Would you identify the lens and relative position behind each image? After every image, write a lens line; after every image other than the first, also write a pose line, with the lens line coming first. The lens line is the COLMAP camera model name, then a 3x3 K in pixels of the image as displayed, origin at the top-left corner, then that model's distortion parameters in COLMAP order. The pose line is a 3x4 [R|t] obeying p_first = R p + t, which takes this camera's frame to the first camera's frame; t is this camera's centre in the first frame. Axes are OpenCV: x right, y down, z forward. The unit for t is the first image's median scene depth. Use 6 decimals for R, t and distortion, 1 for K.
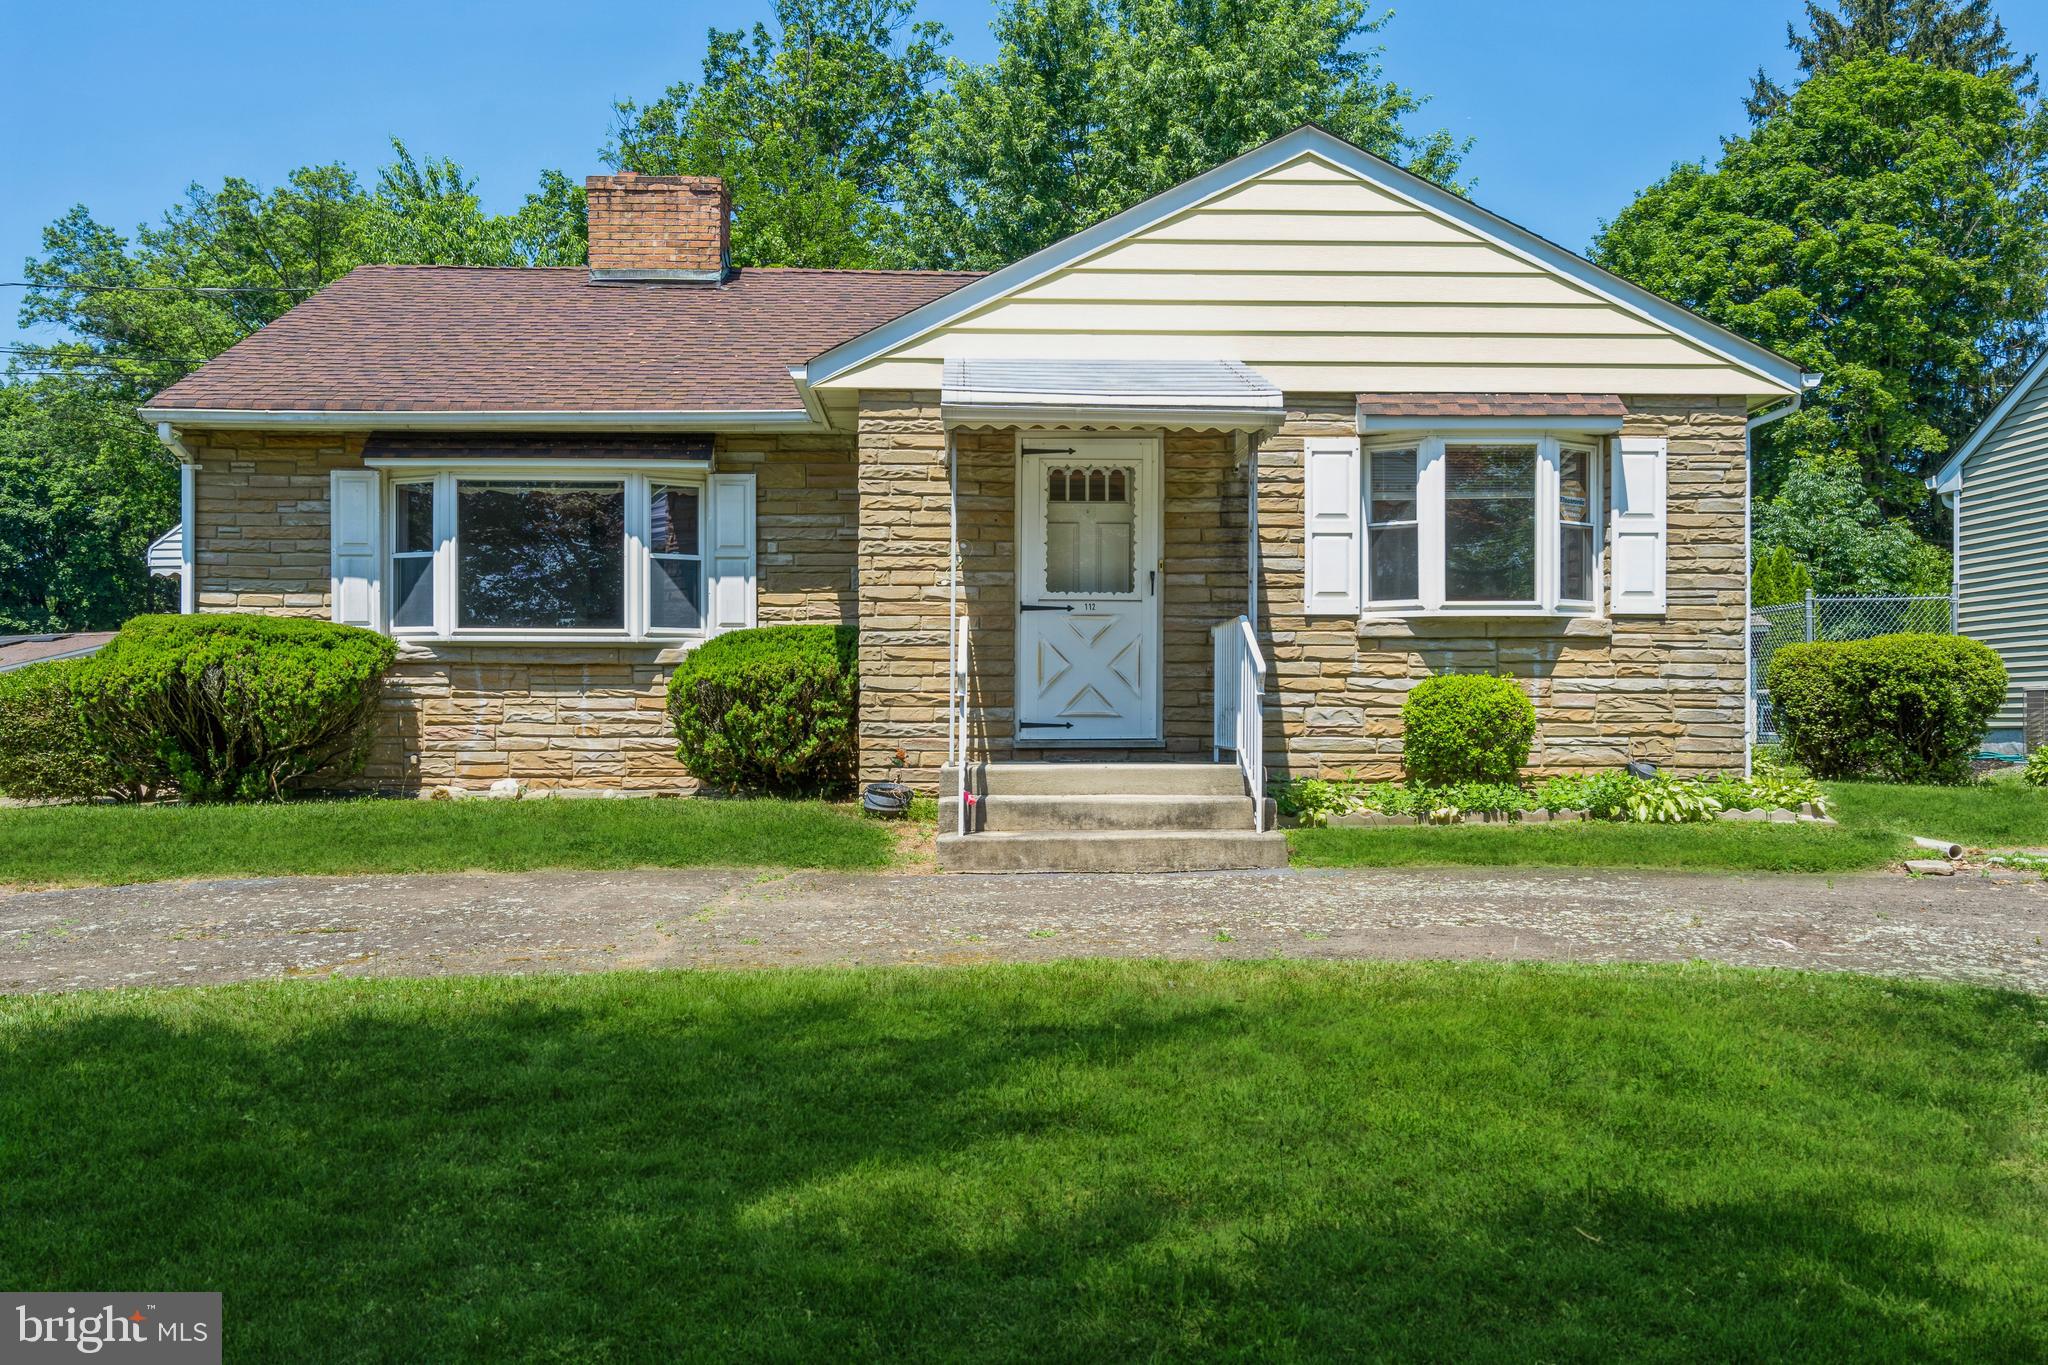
lens RADIAL K [[1663.1, 0, 1024.0], [0, 1663.1, 698.3], [0, 0, 1]] dist [0.003891, -0.005506]
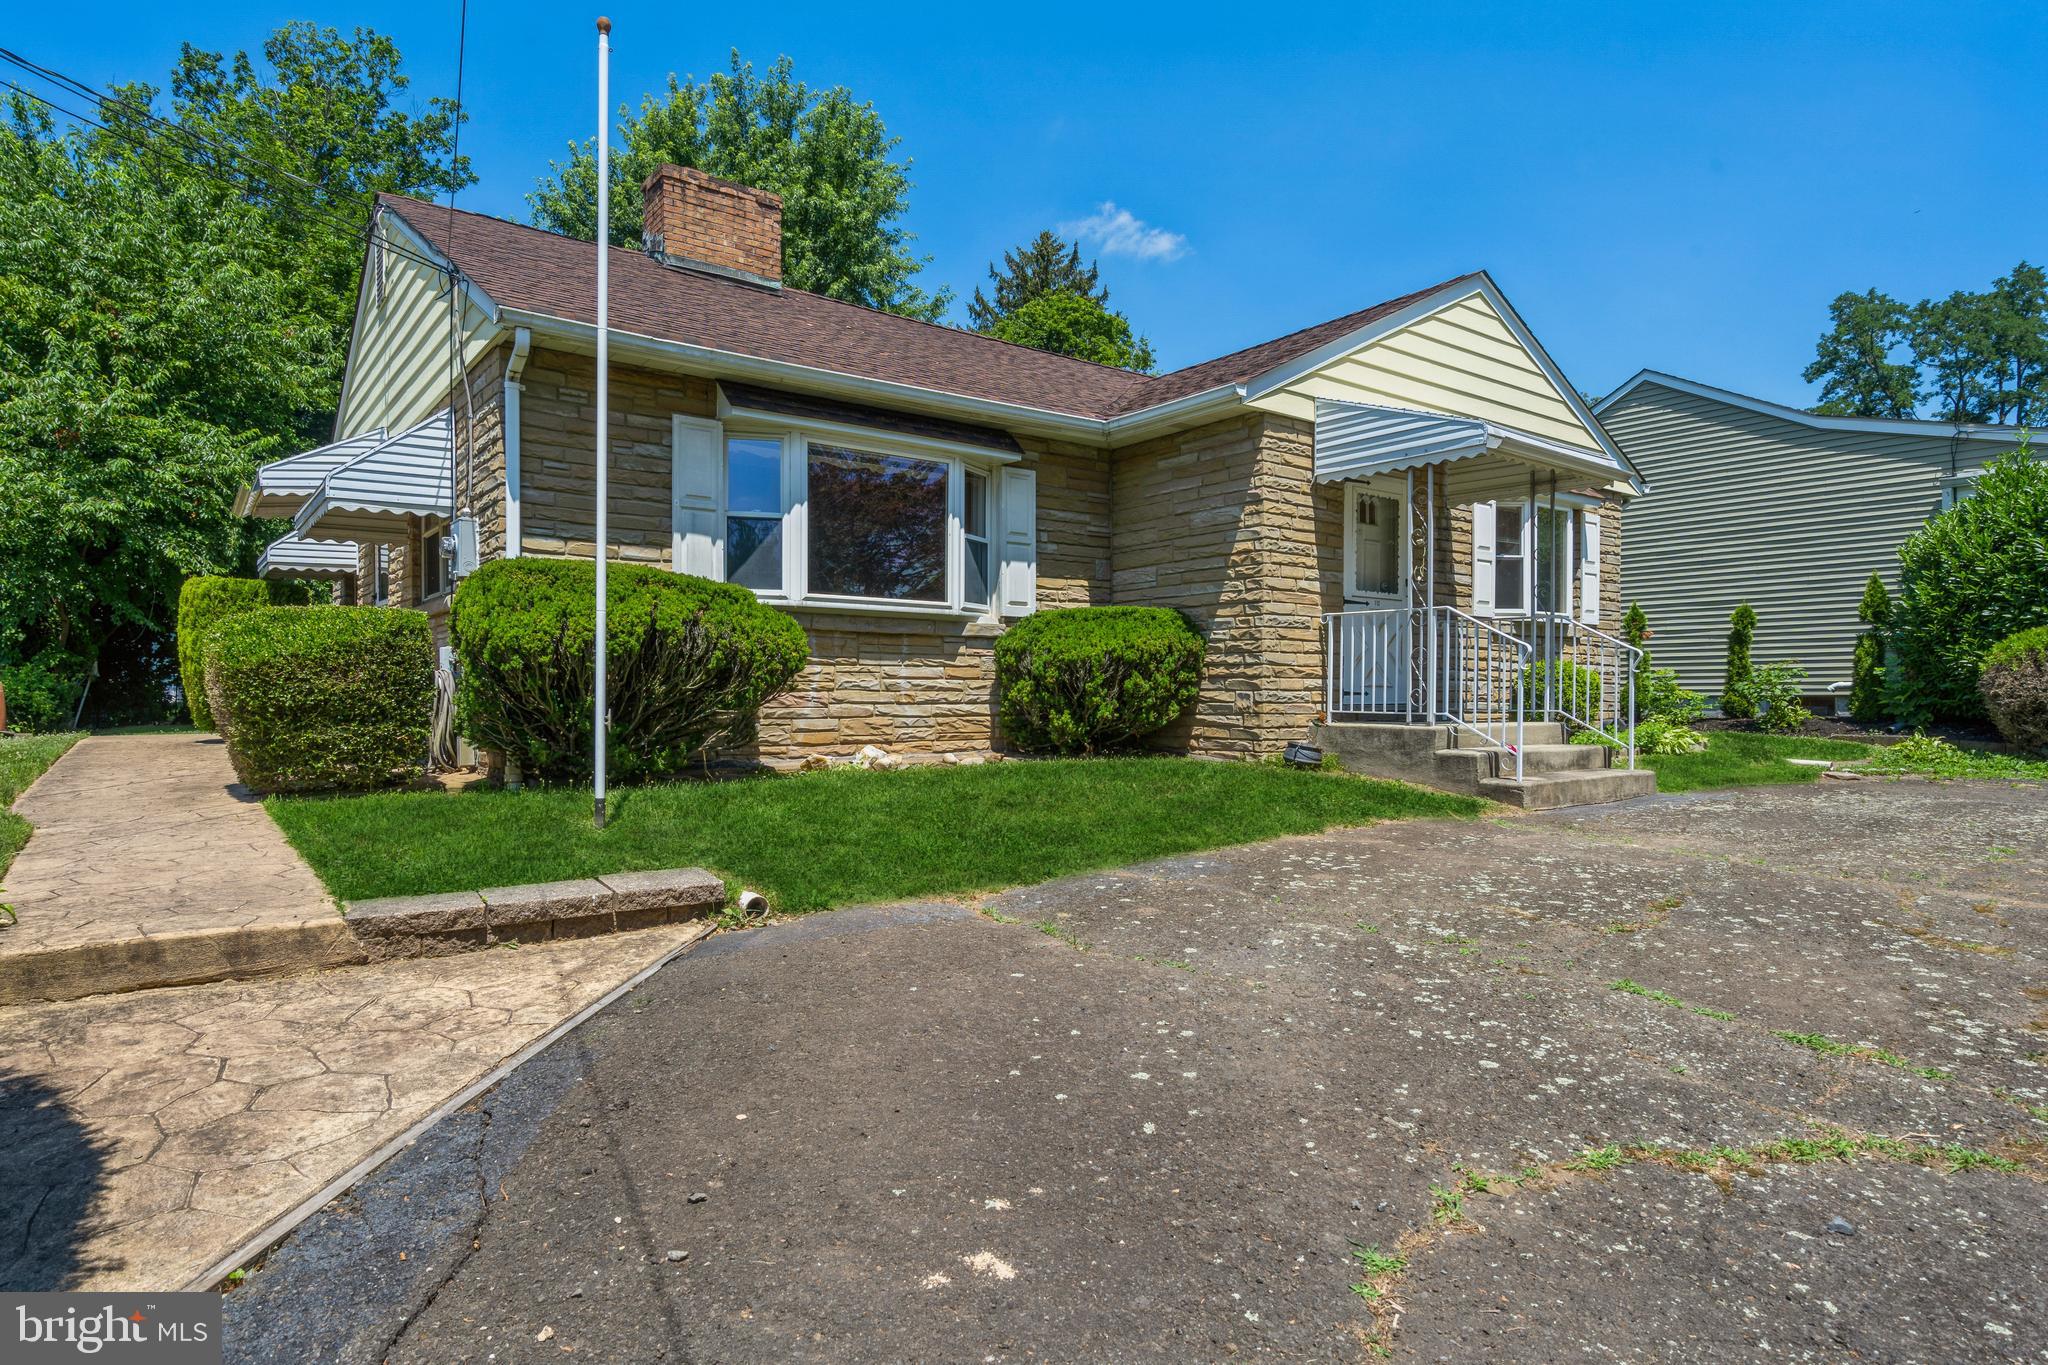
lens RADIAL K [[1122.3, 0, 1024.3], [0, 1122.3, 691.1], [0, 0, 1]] dist [-0.003121, 0.000171]
pose [[0.819931, 0.003881, 0.572450, -0.609223], [-0.010275, 0.999916, 0.007938, 0.008898], [-0.572371, -0.012390, 0.819901, 0.378501]]
